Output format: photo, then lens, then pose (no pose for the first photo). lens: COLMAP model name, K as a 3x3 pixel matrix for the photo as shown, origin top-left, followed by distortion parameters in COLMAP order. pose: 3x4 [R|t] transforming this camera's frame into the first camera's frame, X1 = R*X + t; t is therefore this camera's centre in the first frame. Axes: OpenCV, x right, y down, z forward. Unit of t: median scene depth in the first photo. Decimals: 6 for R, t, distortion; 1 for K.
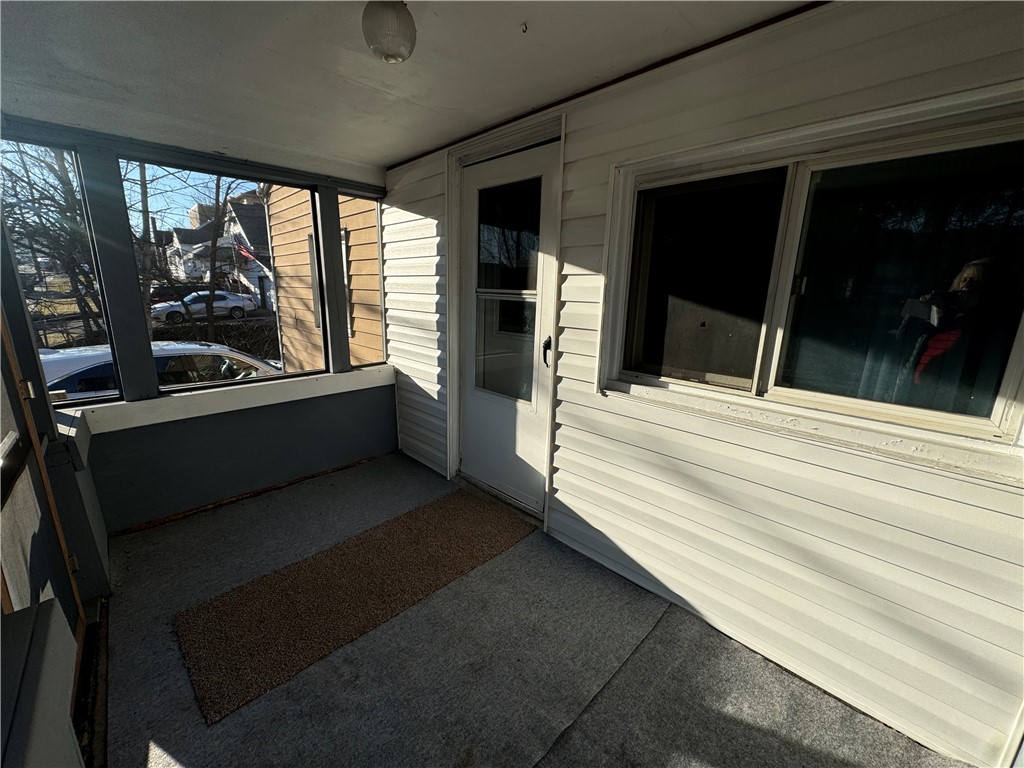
lens RADIAL K [[405.5, 0, 512.0], [0, 405.5, 384.0], [0, 0, 1]] dist [-0.001893, -0.000116]
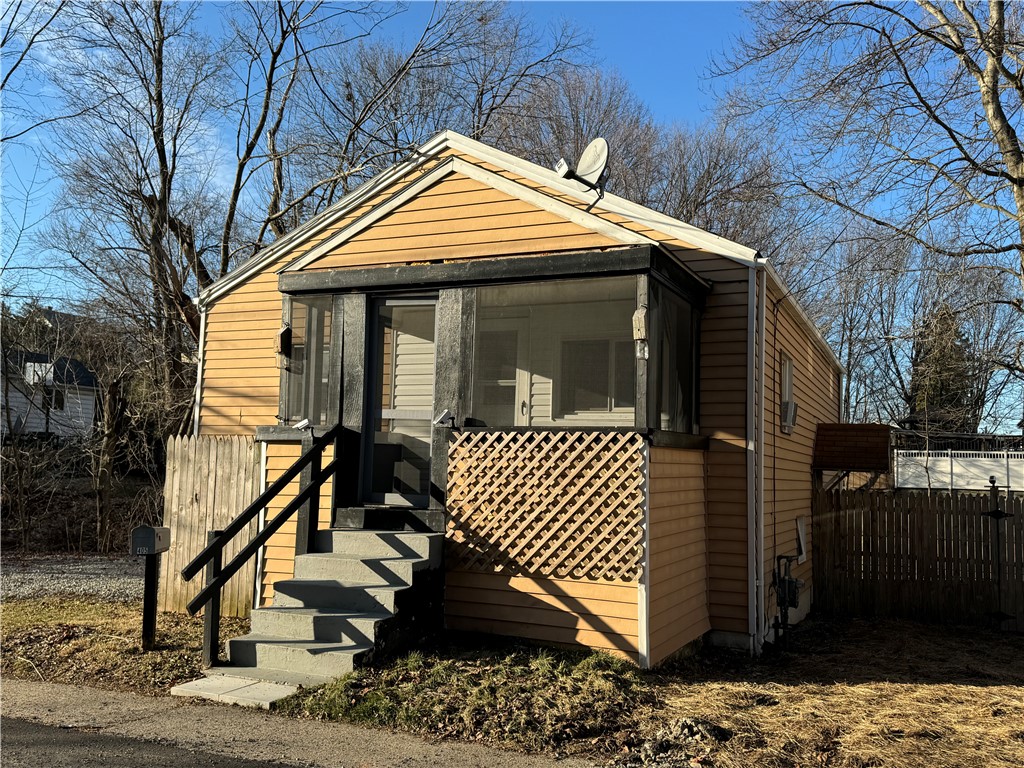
lens RADIAL K [[898.0, 0, 512.0], [0, 898.0, 384.0], [0, 0, 1]] dist [0.000064, -0.000038]
pose [[0.934900, 0.043275, 0.352264, -1.454205], [0.071233, 0.949462, -0.305691, 1.100785], [-0.347690, 0.310883, 0.884570, -2.822195]]
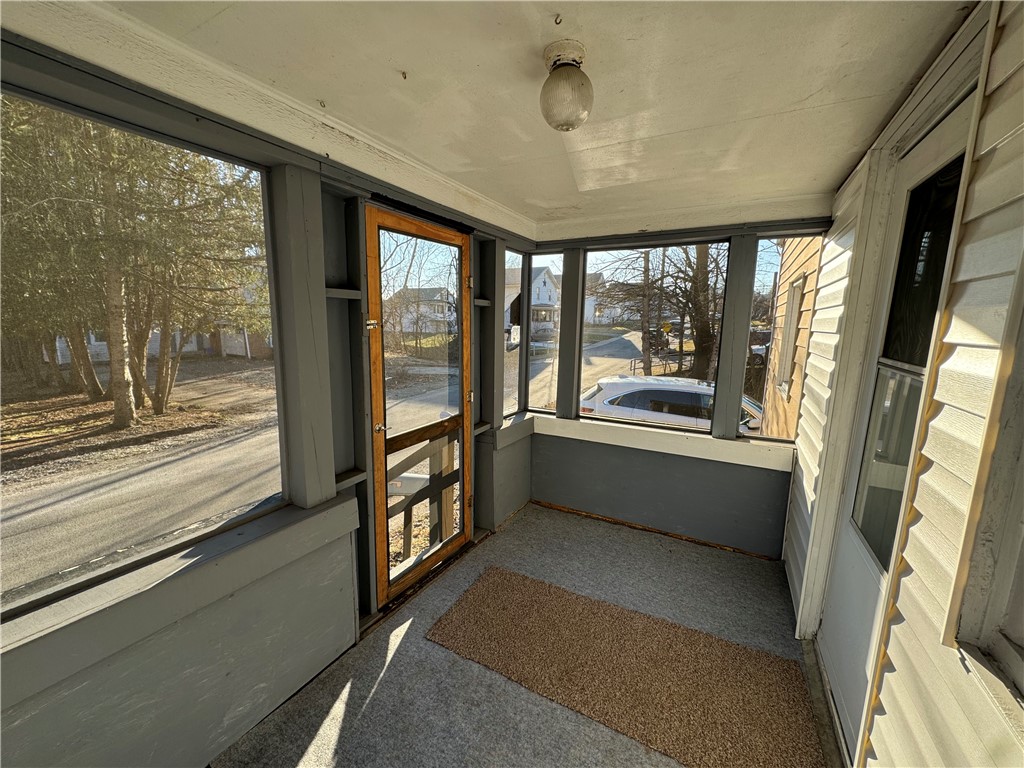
lens RADIAL K [[405.5, 0, 512.0], [0, 405.5, 384.0], [0, 0, 1]] dist [-0.001893, -0.000116]
pose [[0.287996, 0.131551, -0.948553, 0.338578], [-0.230857, 0.970844, 0.064550, -0.120019], [0.929389, 0.200390, 0.309969, 0.353732]]
